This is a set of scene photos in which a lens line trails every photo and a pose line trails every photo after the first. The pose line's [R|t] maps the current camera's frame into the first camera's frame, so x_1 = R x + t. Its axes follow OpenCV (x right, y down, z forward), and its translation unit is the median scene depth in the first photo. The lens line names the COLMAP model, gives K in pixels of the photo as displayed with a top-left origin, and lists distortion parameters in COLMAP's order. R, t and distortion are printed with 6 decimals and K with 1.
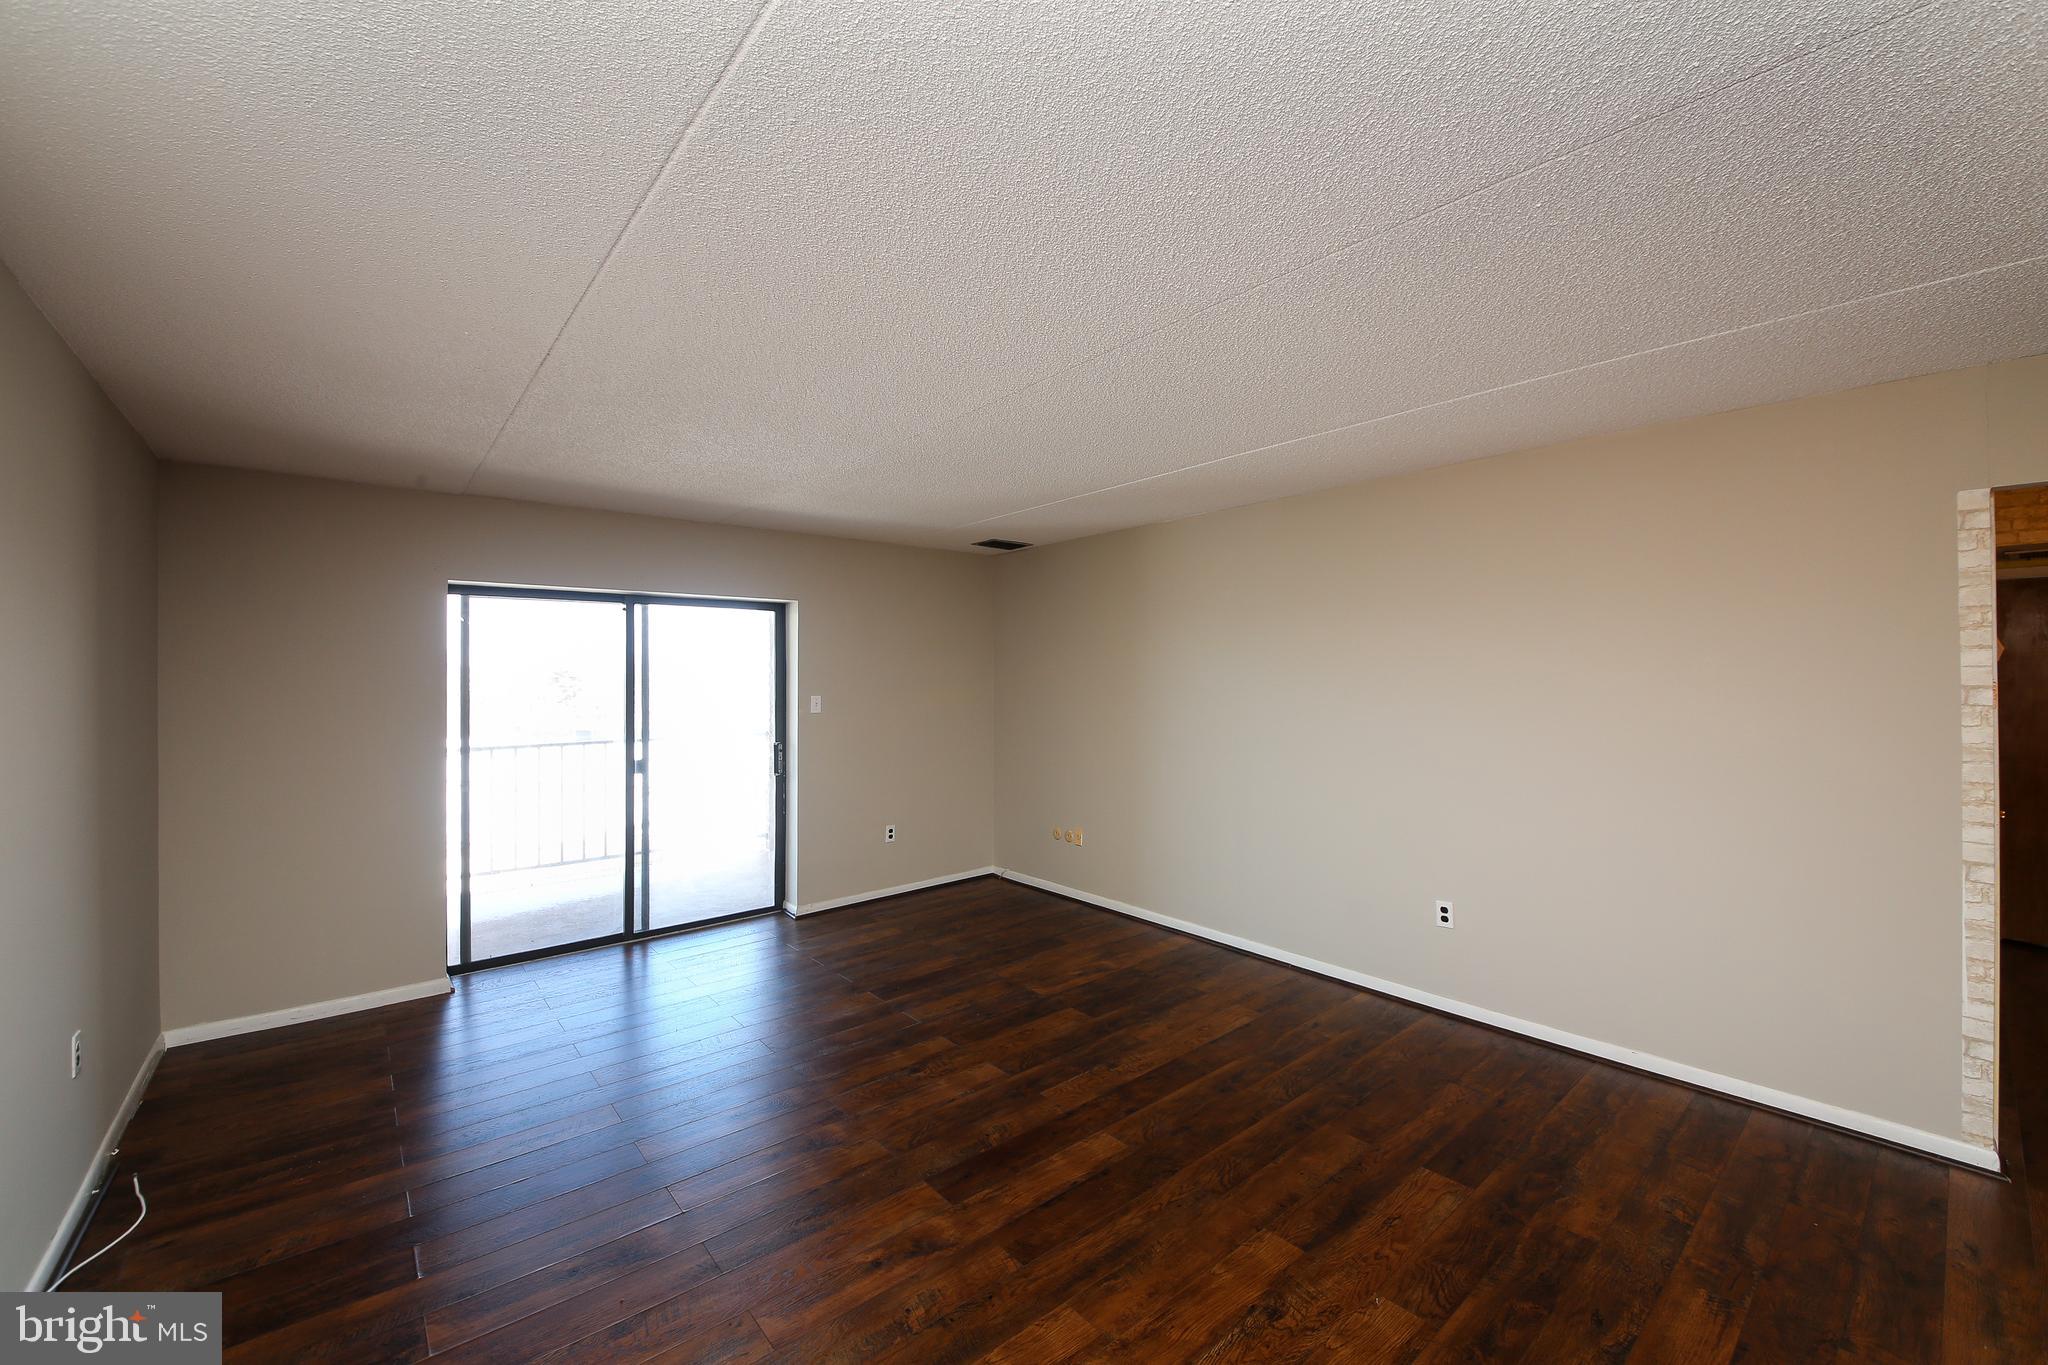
lens RADIAL K [[829.0, 0, 1024.0], [0, 829.0, 682.5], [0, 0, 1]] dist [-0.000063, -0.000197]
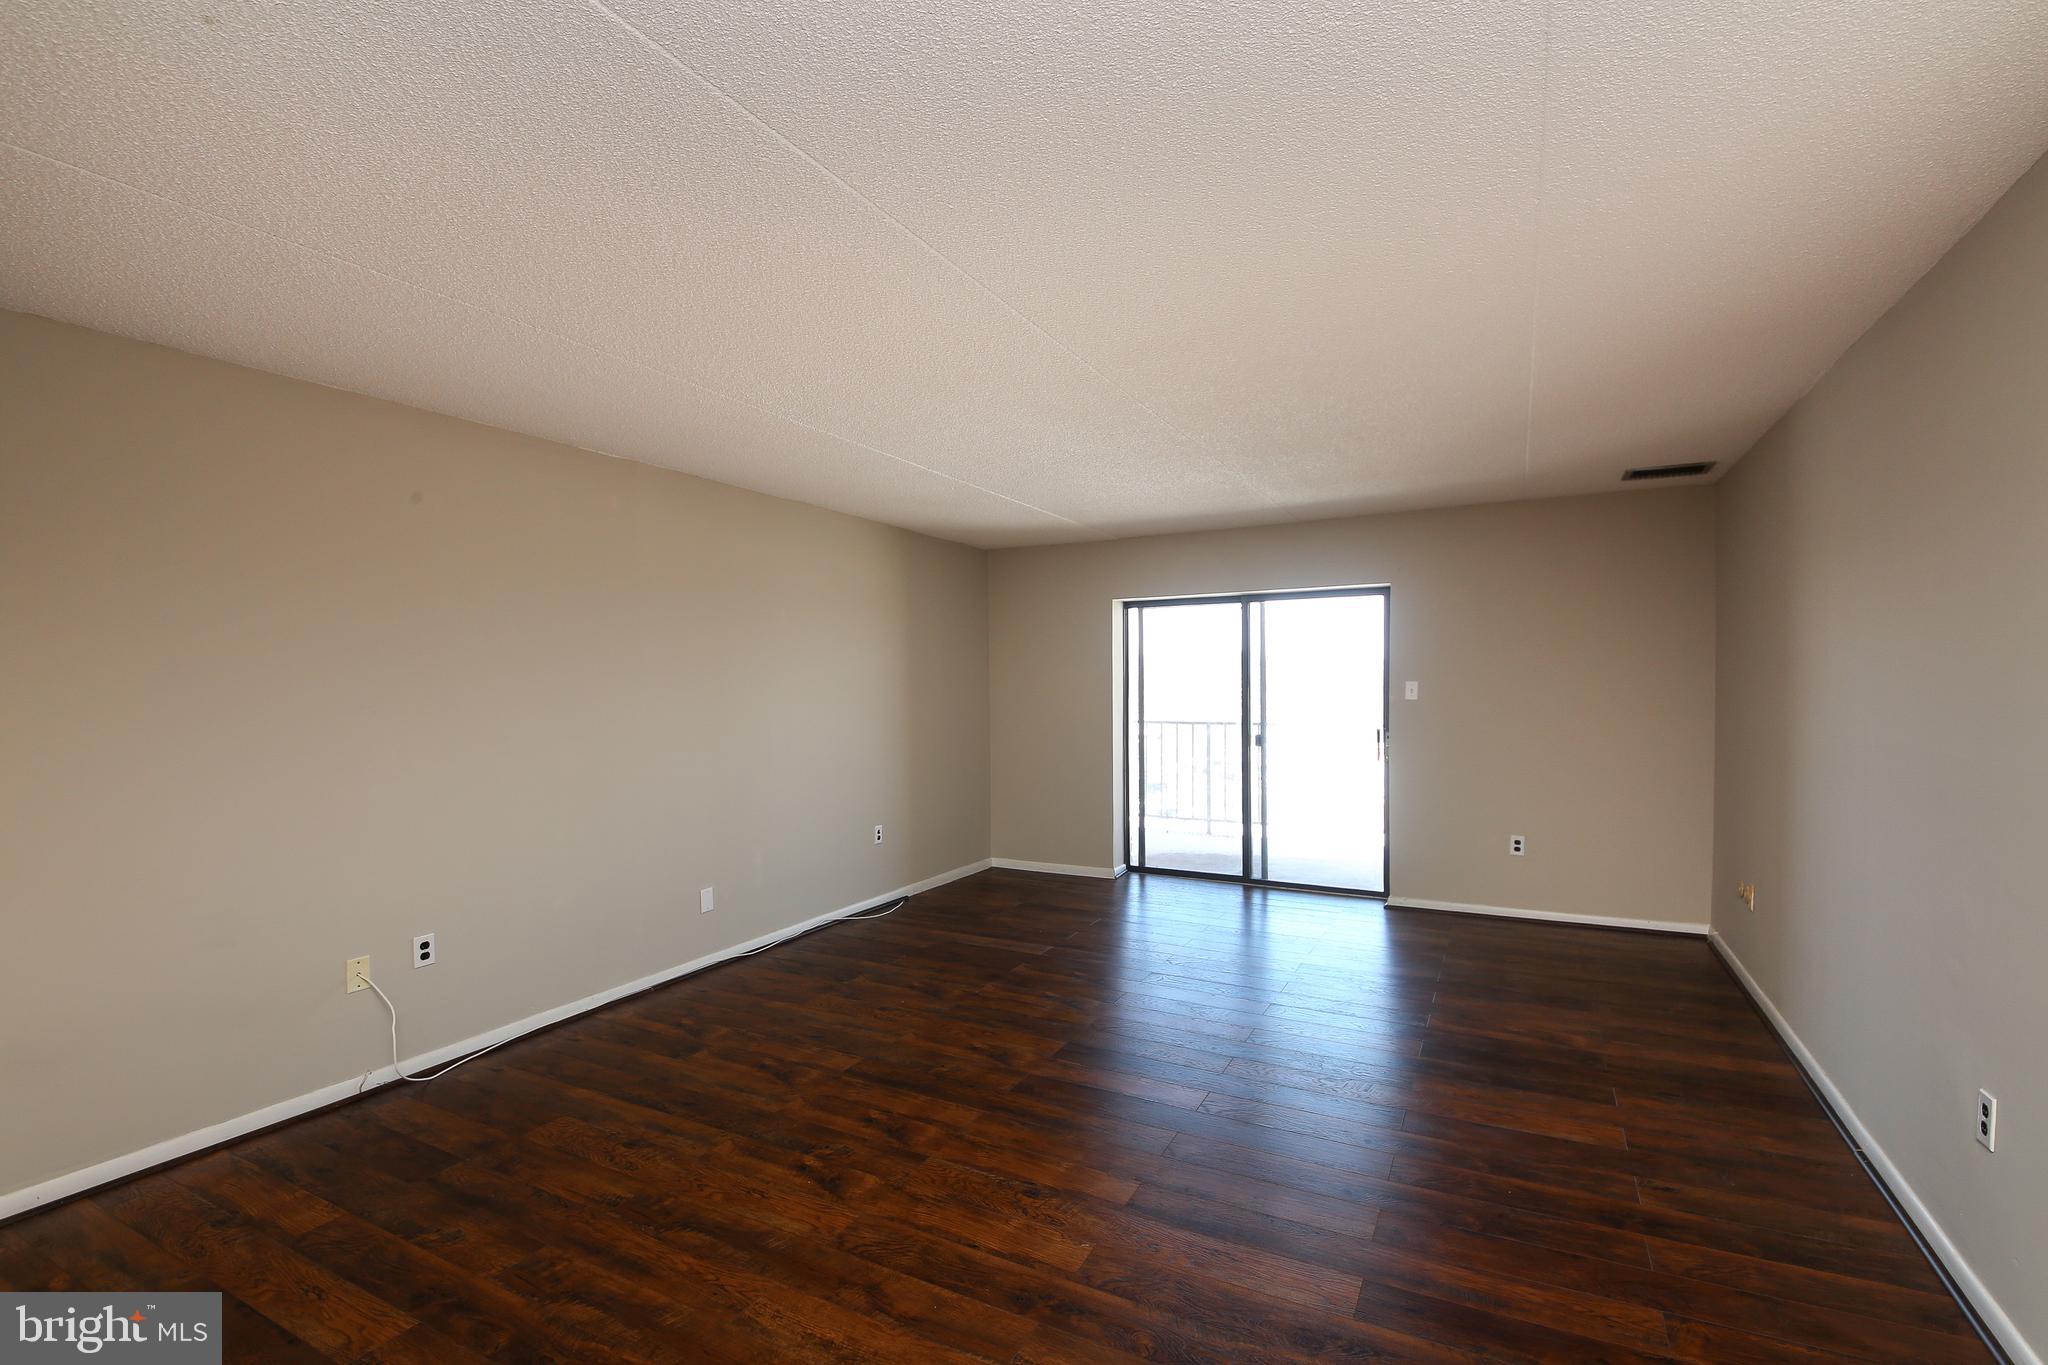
lens RADIAL K [[909.4, 0, 1024.0], [0, 909.4, 682.5], [0, 0, 1]] dist [0.000805, 0.000035]
pose [[0.365898, 0.007819, -0.930622, 0.637398], [-0.002227, 0.999969, 0.007526, 0.011413], [0.930652, -0.000681, 0.365904, 0.220589]]
